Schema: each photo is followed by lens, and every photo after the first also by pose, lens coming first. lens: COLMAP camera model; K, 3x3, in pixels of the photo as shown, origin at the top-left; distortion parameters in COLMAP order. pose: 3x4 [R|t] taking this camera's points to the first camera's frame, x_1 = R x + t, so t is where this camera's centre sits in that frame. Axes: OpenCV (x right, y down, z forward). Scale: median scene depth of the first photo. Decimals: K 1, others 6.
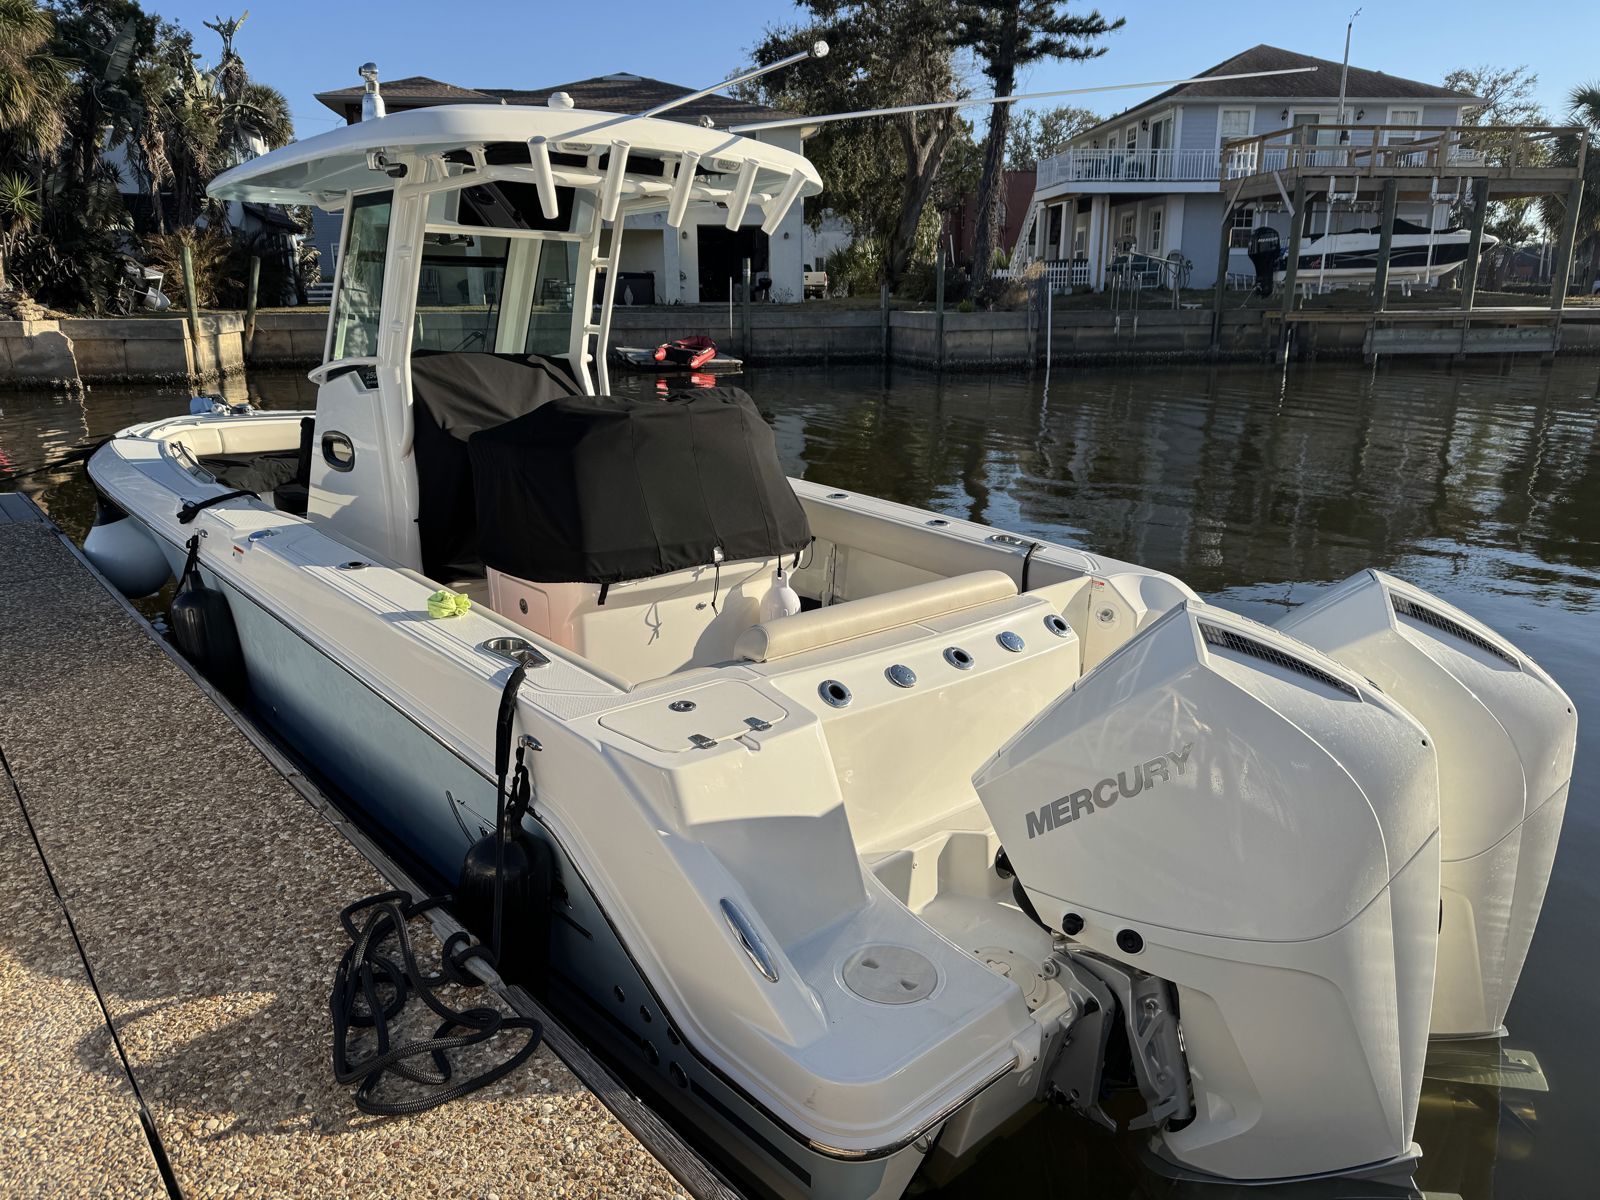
lens RADIAL K [[1135.6, 0, 802.7], [0, 1135.6, 599.9], [0, 0, 1]] dist [0.061059, -0.075932]
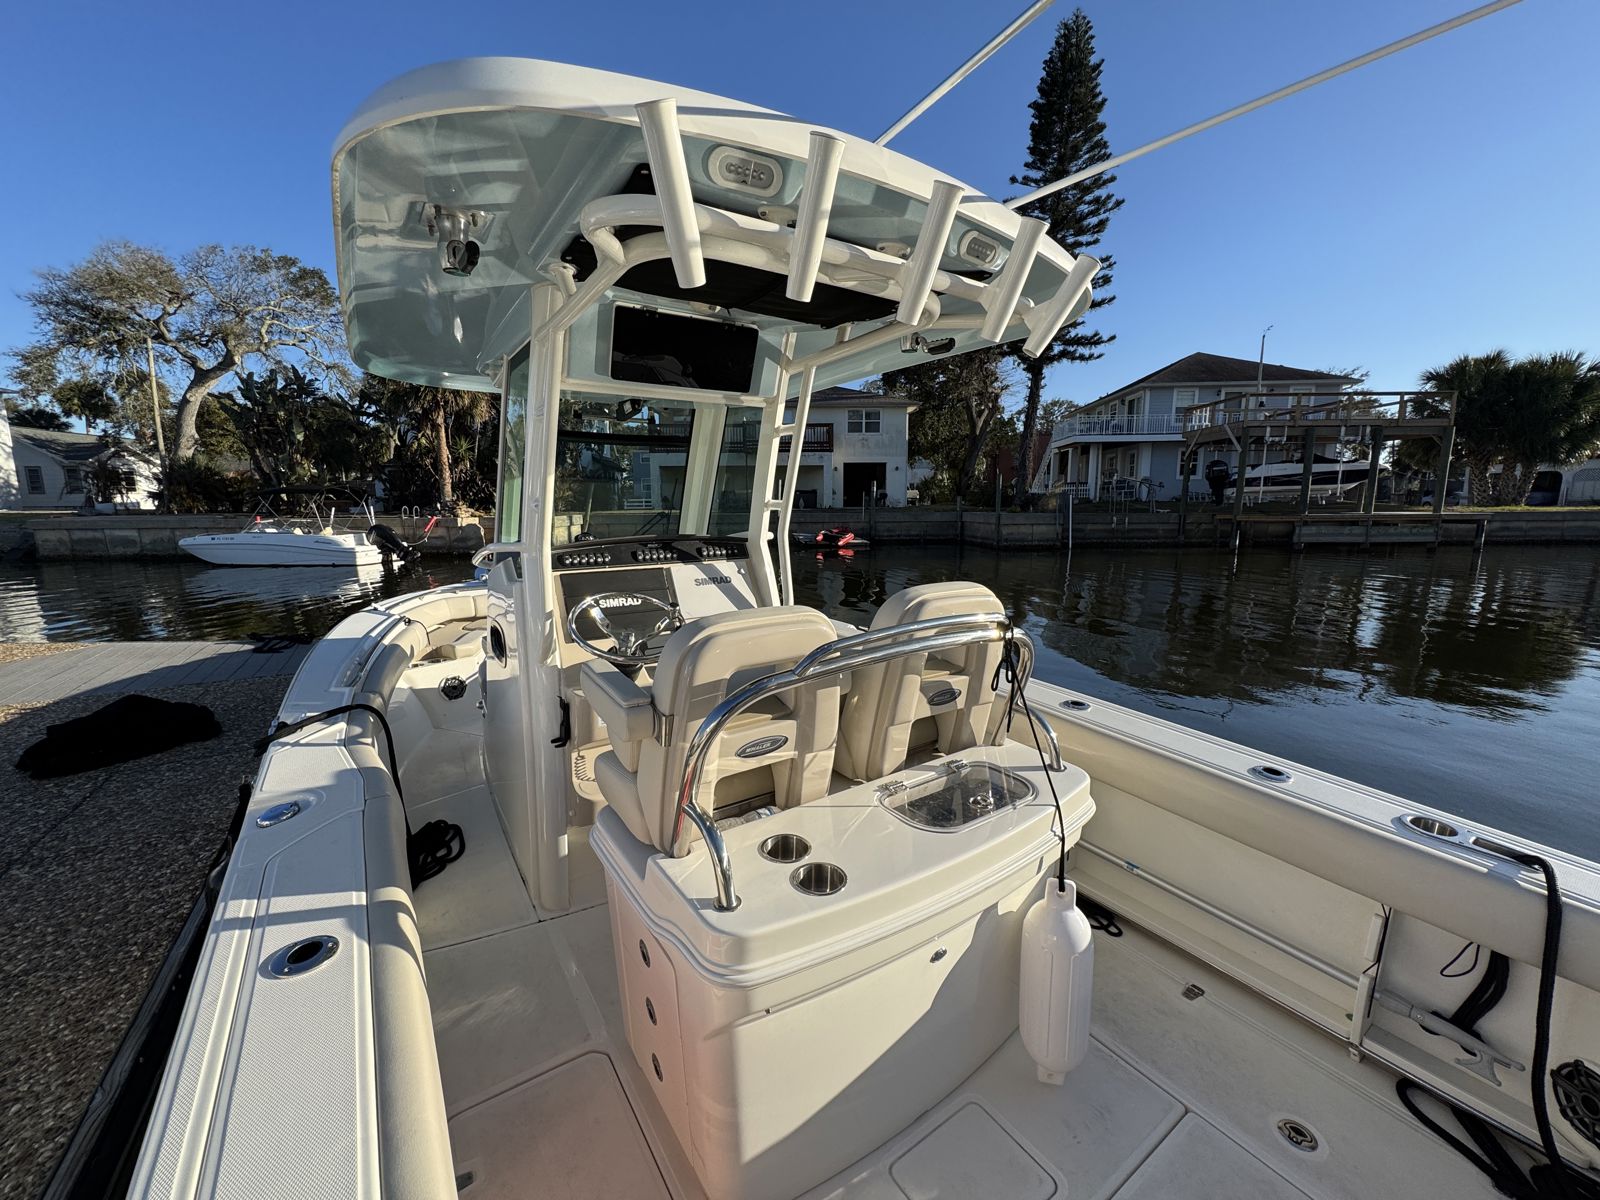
lens RADIAL K [[642.8, 0, 799.8], [0, 642.8, 606.3], [0, 0, 1]] dist [-0.001211, -0.000251]
pose [[0.989283, 0.022685, -0.144239, -0.017219], [-0.038108, 0.993734, -0.105078, -0.020145], [0.140951, 0.109449, 0.983948, 0.099279]]
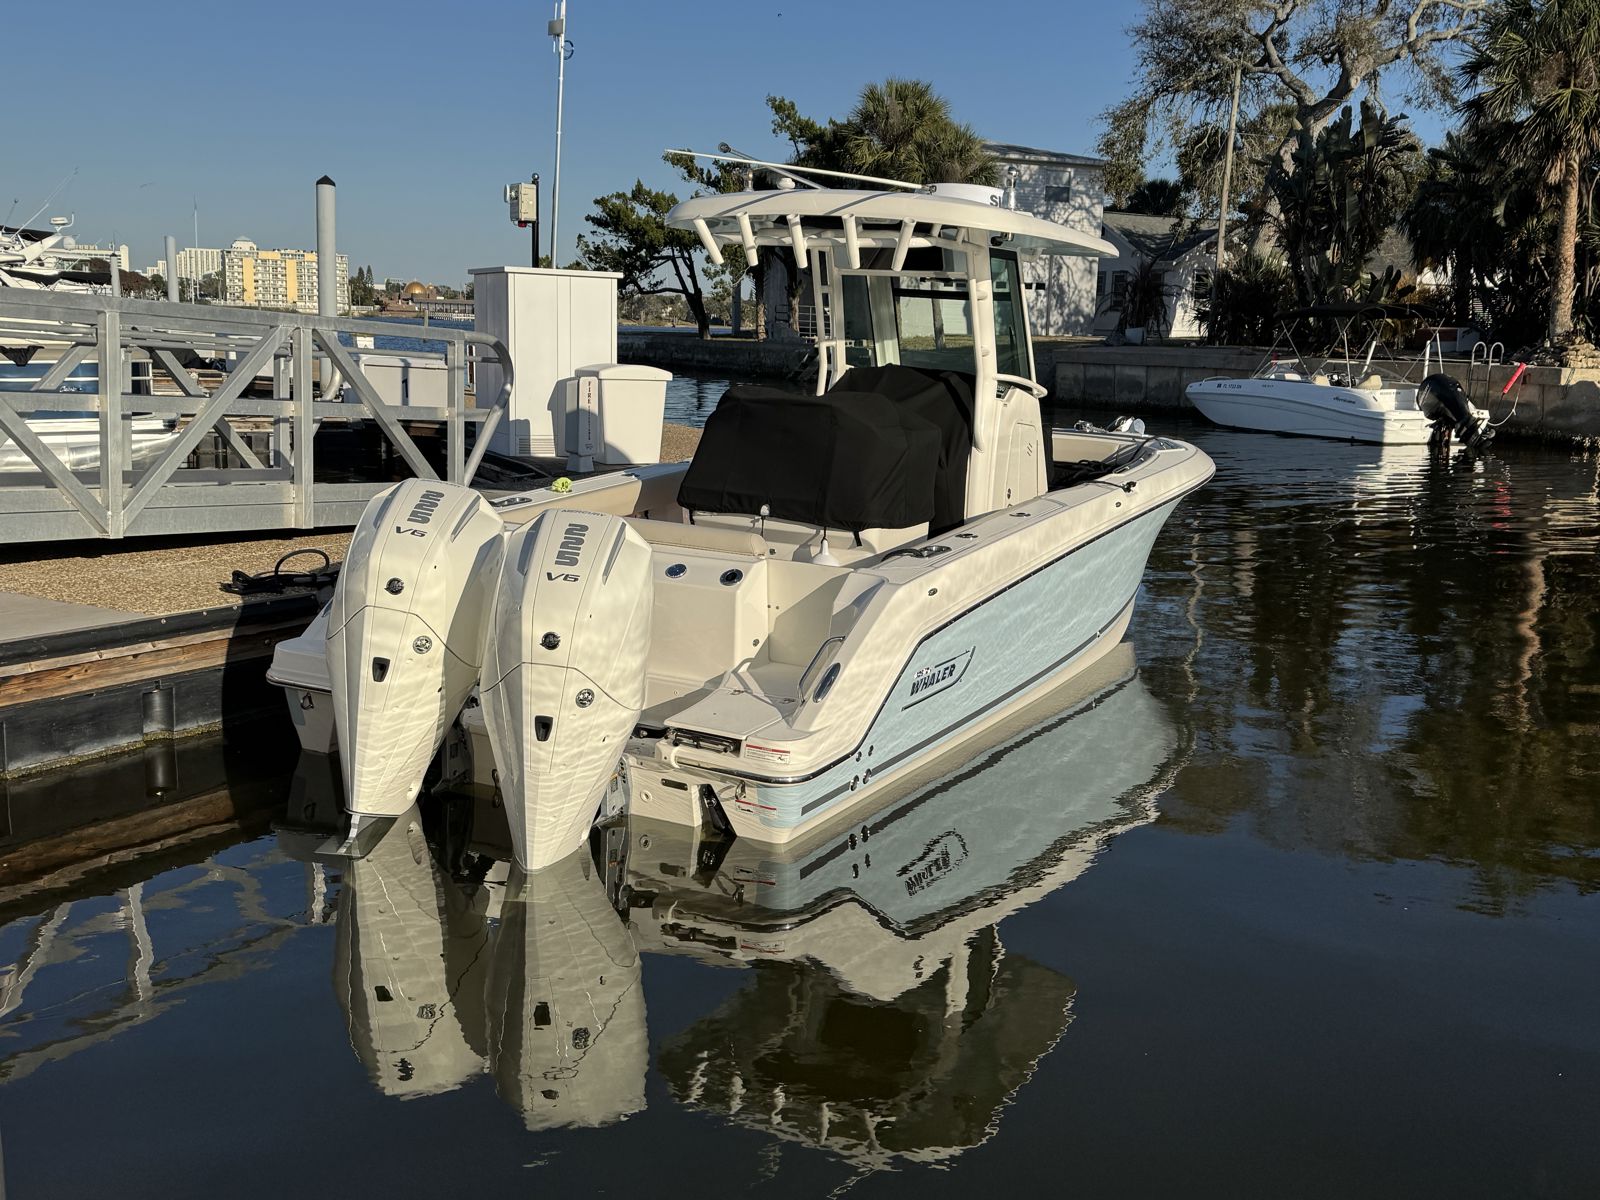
lens RADIAL K [[1548.7, 0, 794.1], [0, 1548.7, 600.6], [0, 0, 1]] dist [0.112463, -0.097486]
pose [[0.311513, 0.179583, -0.933118, 0.230304], [-0.276553, 0.956606, 0.091779, -0.016326], [0.909108, 0.229466, 0.347660, 0.066767]]
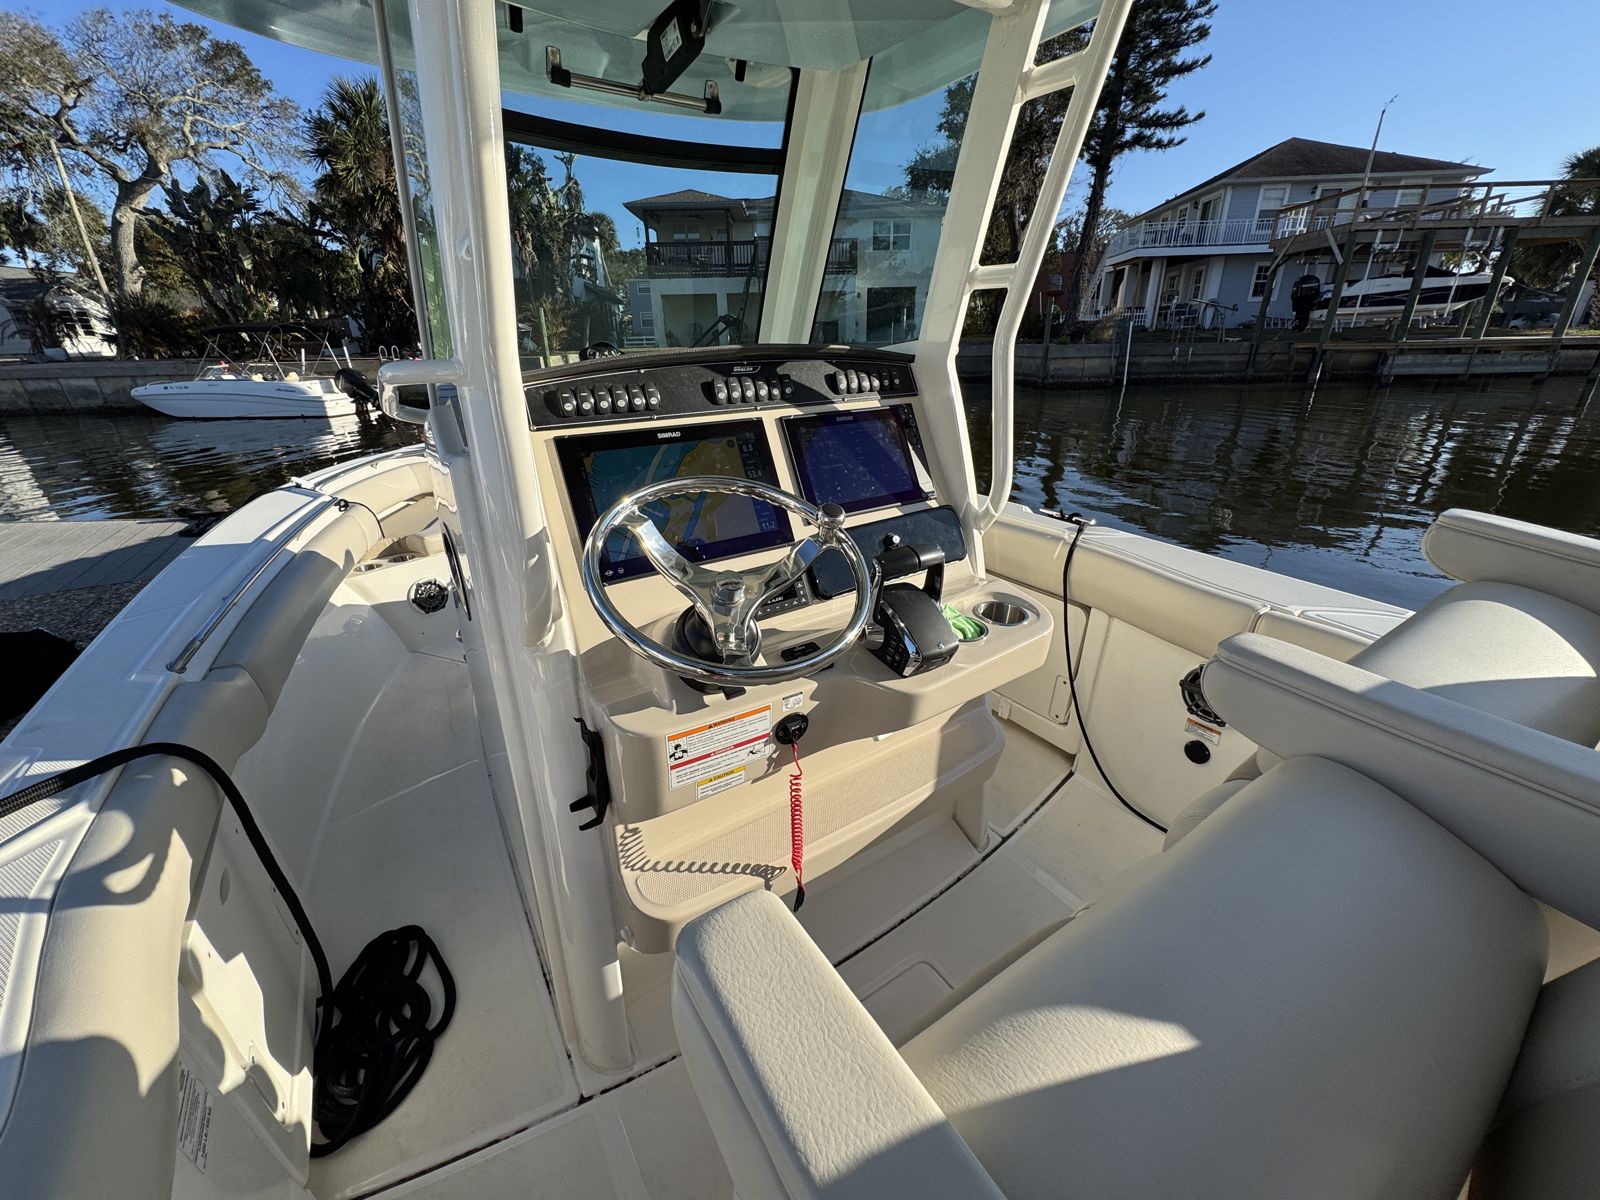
lens RADIAL K [[637.9, 0, 800.7], [0, 637.9, 607.6], [0, 0, 1]] dist [-0.001542, 0.000541]
pose [[0.987553, 0.047281, -0.150012, -0.040525], [-0.027304, 0.990802, 0.132537, -0.027833], [0.154898, -0.126792, 0.979760, 0.142072]]
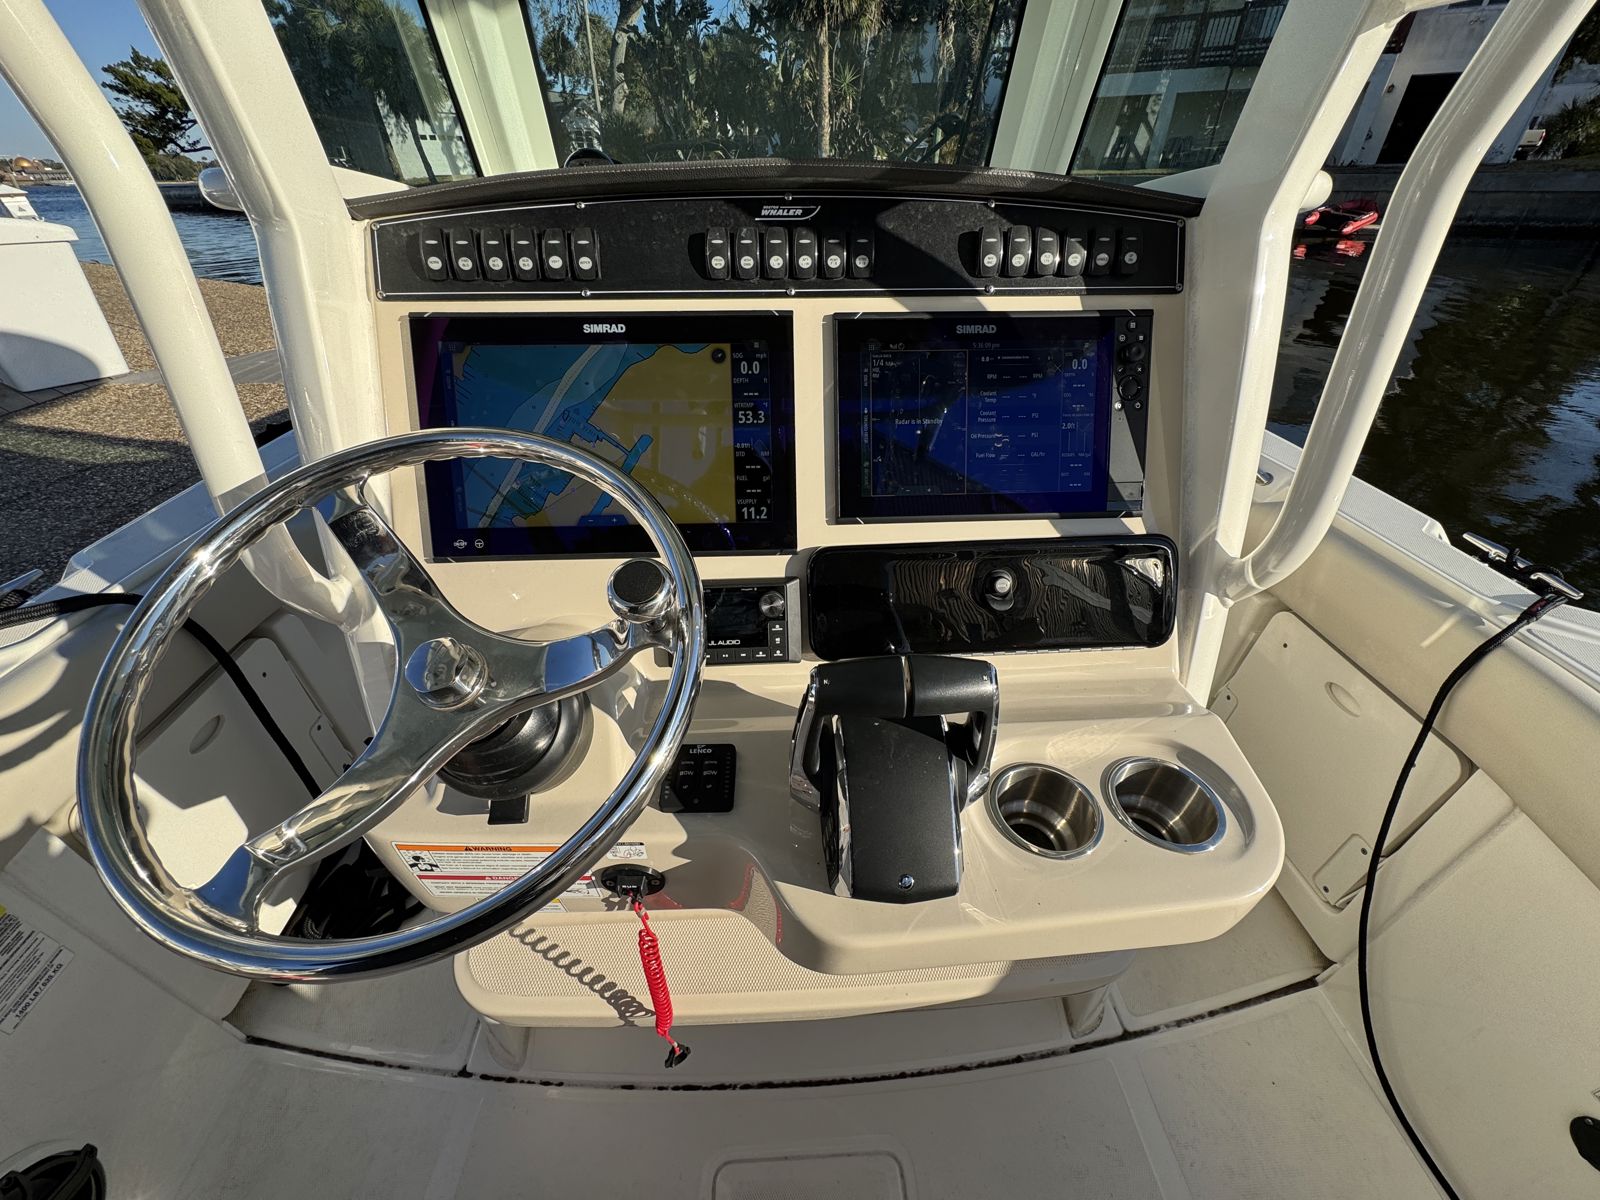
lens RADIAL K [[642.2, 0, 798.2], [0, 642.2, 603.8], [0, 0, 1]] dist [0.000297, 0.000400]
pose [[0.759535, 0.360369, -0.541517, -0.033811], [-0.162964, 0.911378, 0.377931, -0.033601], [0.629721, -0.198805, 0.750951, 0.164602]]
